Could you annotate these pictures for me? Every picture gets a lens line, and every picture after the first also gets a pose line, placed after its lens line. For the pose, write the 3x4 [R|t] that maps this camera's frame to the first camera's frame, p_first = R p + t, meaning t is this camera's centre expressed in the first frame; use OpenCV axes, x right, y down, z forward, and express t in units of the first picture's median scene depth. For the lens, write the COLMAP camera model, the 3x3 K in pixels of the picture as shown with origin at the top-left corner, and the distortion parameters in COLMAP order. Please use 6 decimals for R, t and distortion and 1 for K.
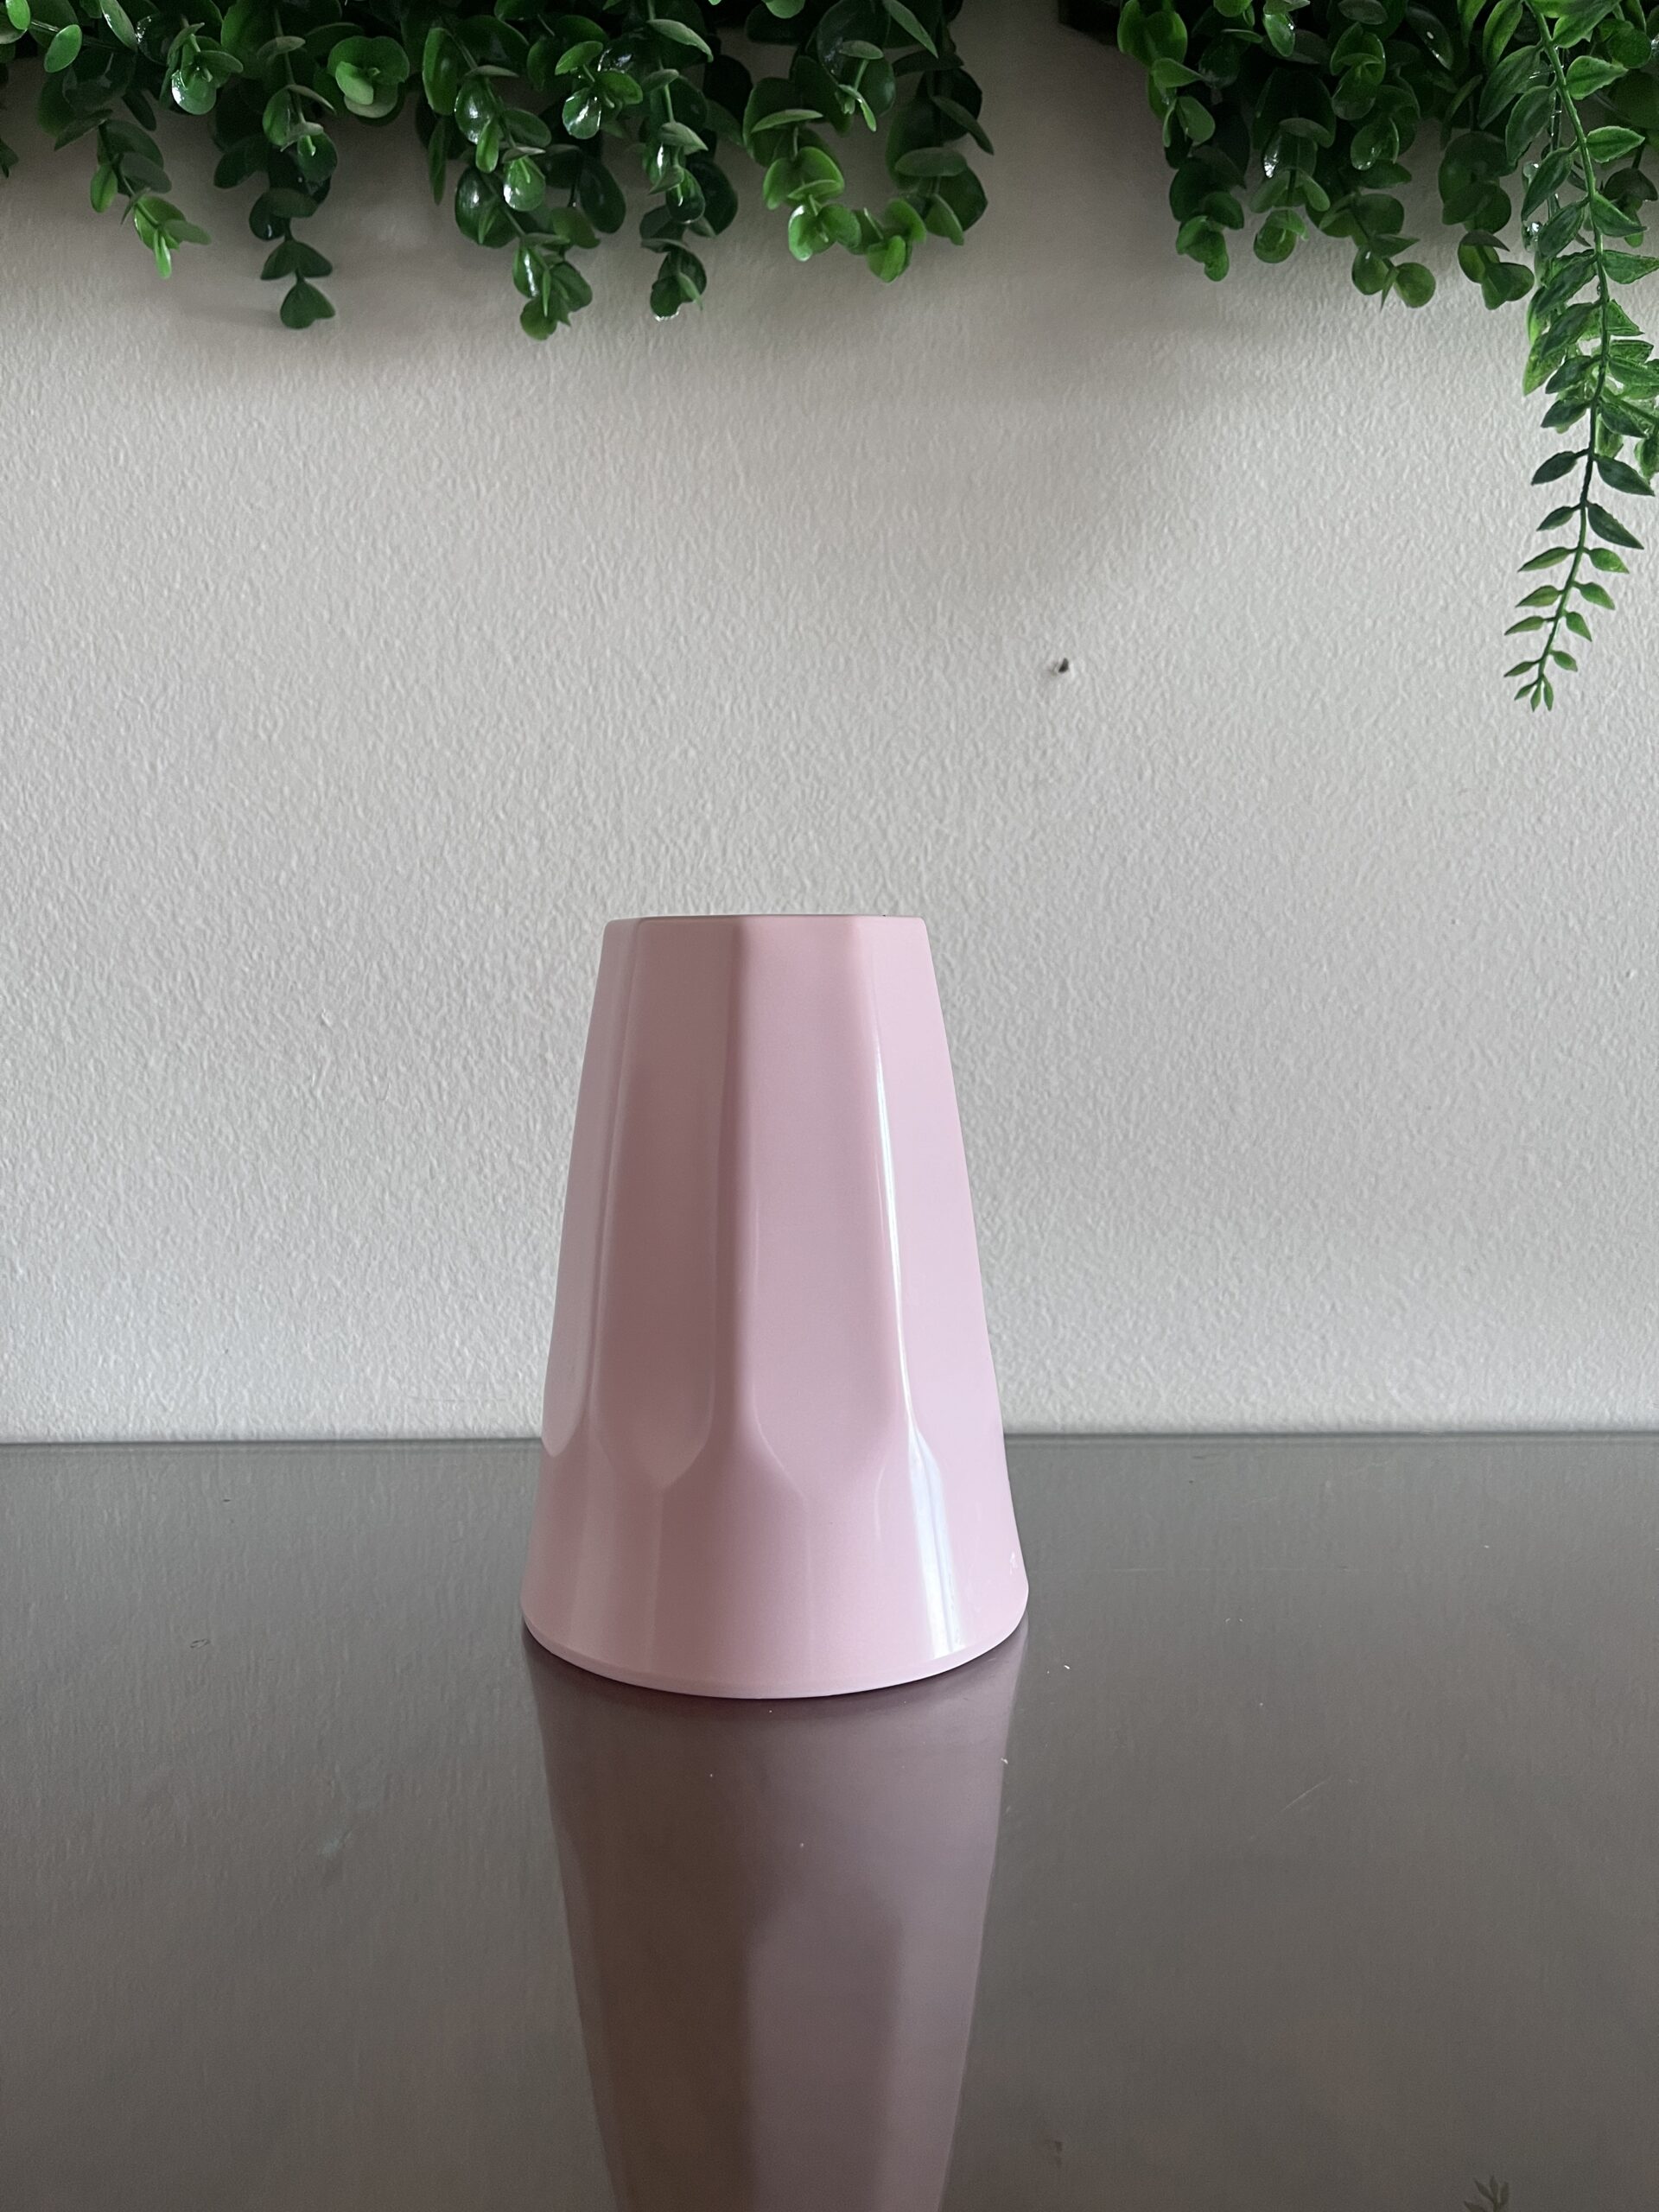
lens RADIAL K [[1745.1, 0, 813.6], [0, 1745.1, 1099.3], [0, 0, 1]] dist [0.039770, -0.065077]
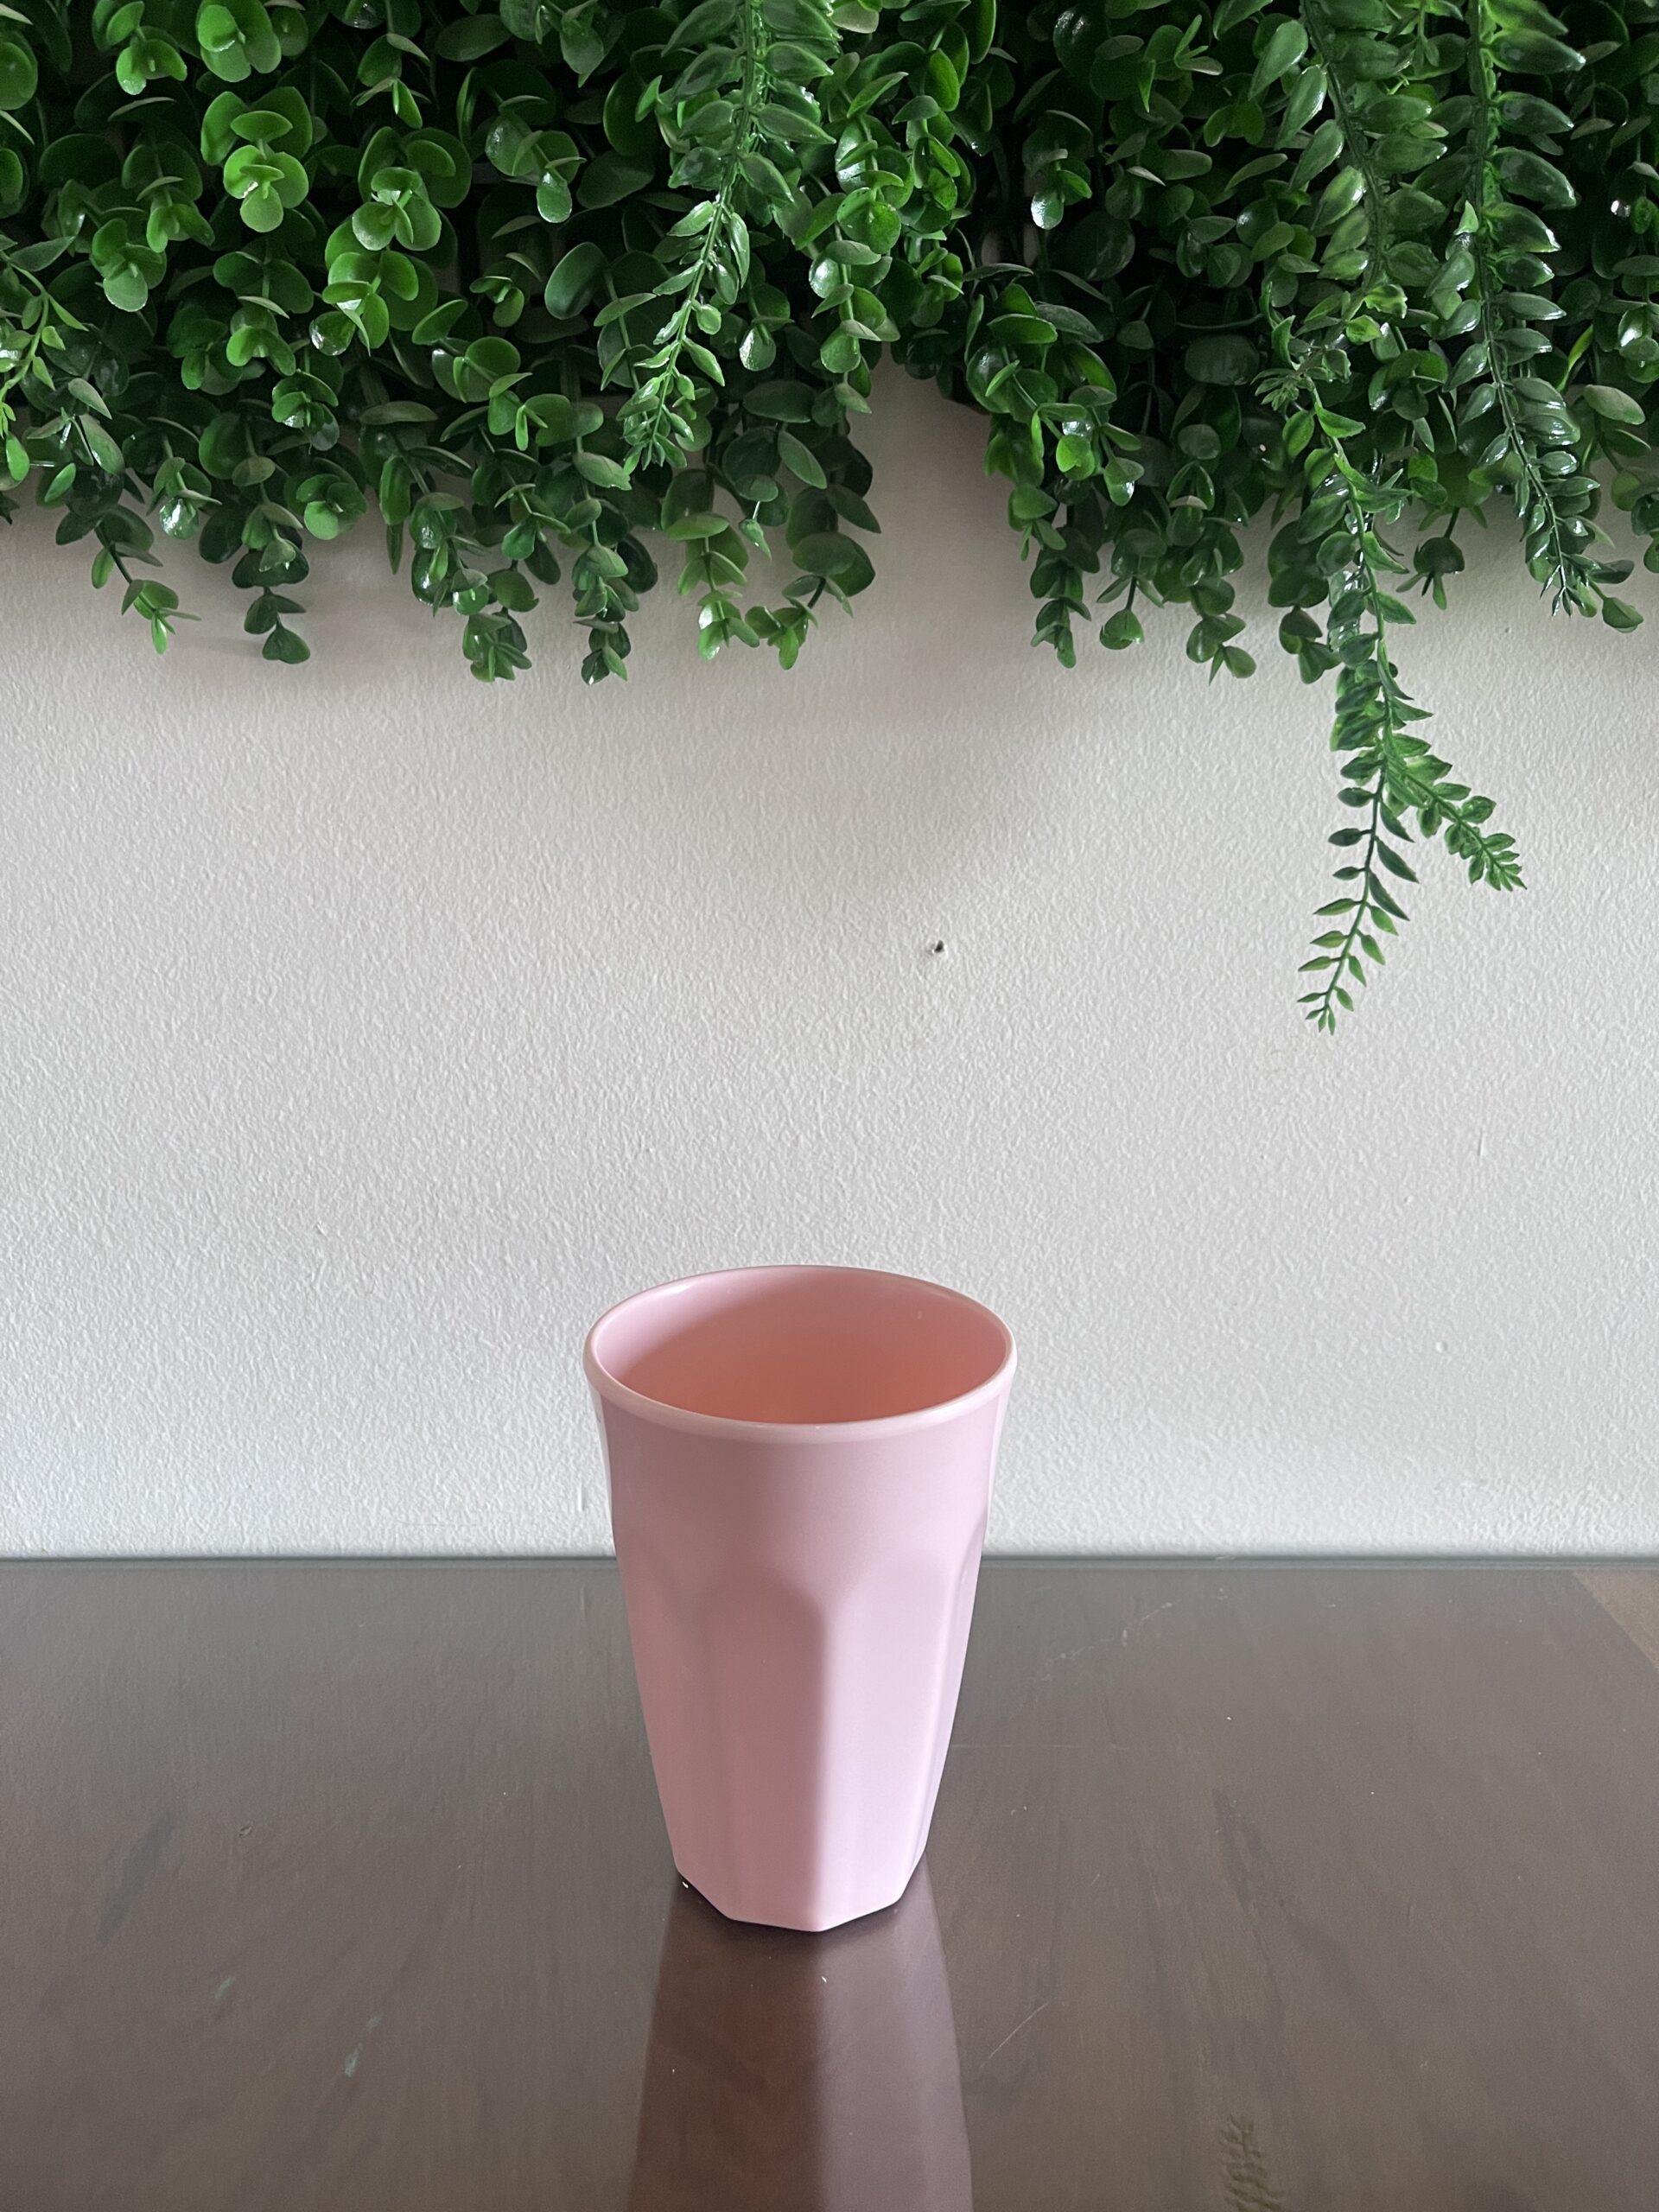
lens RADIAL K [[1745.1, 0, 808.4], [0, 1745.1, 1078.5], [0, 0, 1]] dist [0.039770, -0.065077]
pose [[0.999956, 0.008780, 0.003242, 0.050752], [-0.009179, 0.987650, 0.156410, -0.337985], [-0.001829, -0.156433, 0.987687, -0.171533]]
